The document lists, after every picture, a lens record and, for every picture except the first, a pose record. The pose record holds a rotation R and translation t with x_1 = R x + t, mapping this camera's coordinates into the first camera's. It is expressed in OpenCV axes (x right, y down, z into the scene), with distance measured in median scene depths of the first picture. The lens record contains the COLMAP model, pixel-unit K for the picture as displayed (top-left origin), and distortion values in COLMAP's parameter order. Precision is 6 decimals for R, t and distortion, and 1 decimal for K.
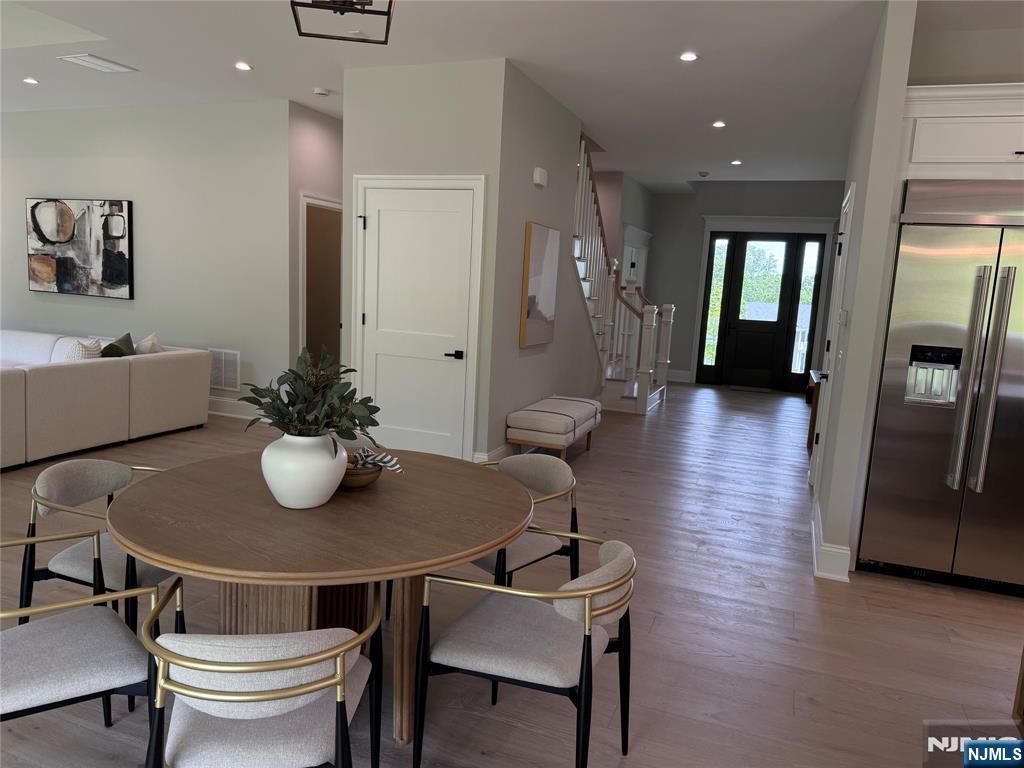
lens RADIAL K [[714.9, 0, 489.4], [0, 714.9, 390.1], [0, 0, 1]] dist [0.064493, -0.083236]
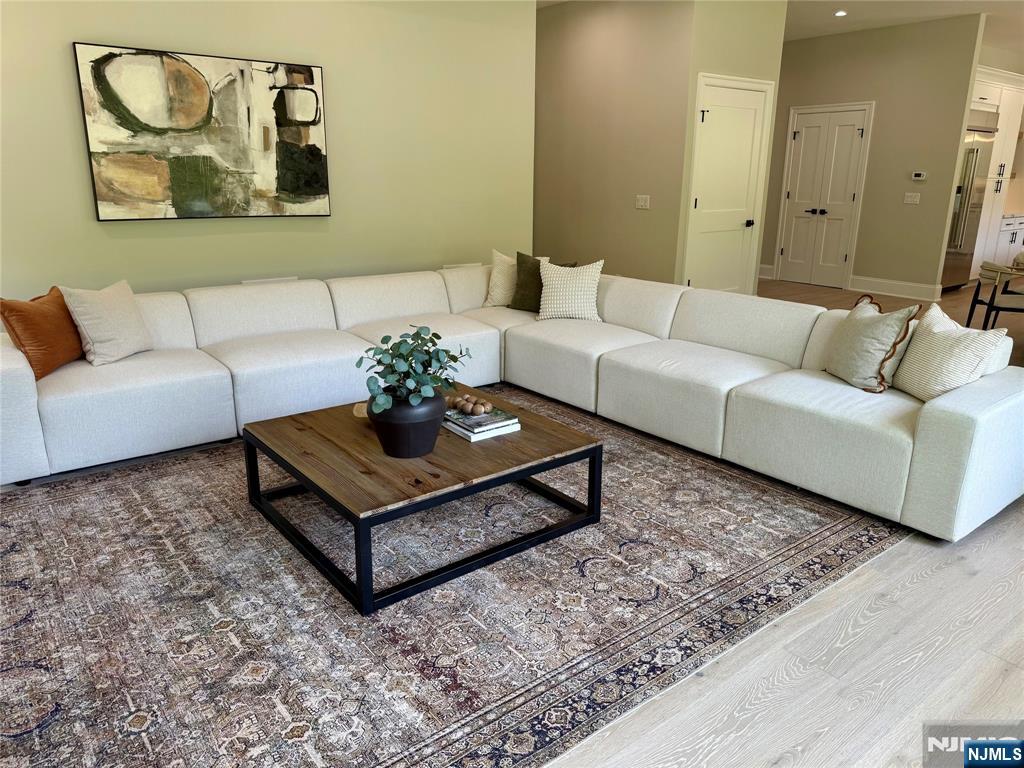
lens RADIAL K [[714.9, 0, 496.3], [0, 714.9, 384.3], [0, 0, 1]] dist [0.064493, -0.083236]
pose [[0.525383, -0.289826, 0.799983, -1.005338], [0.150767, 0.957032, 0.247708, -0.115303], [-0.837402, -0.009531, 0.546505, 0.469650]]
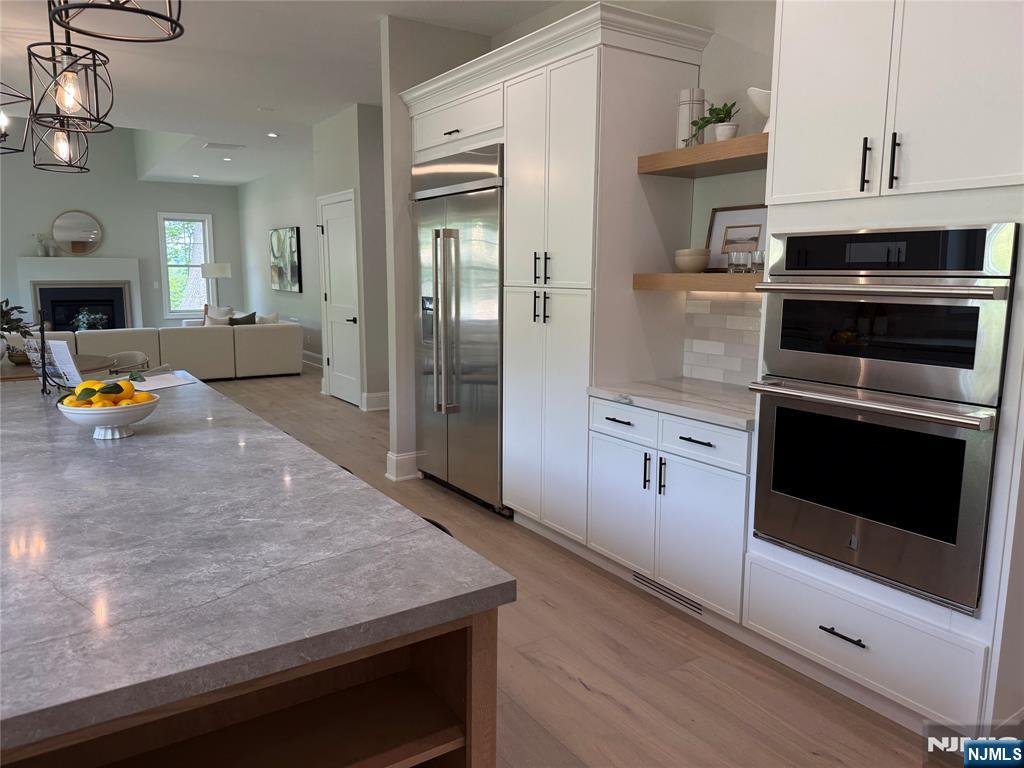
lens RADIAL K [[714.9, 0, 509.2], [0, 714.9, 382.3], [0, 0, 1]] dist [0.064493, -0.083236]
pose [[0.818957, 0.039821, -0.572471, 0.710894], [-0.049710, 0.998762, -0.001640, 0.040774], [0.571698, 0.029801, 0.819923, 0.031348]]
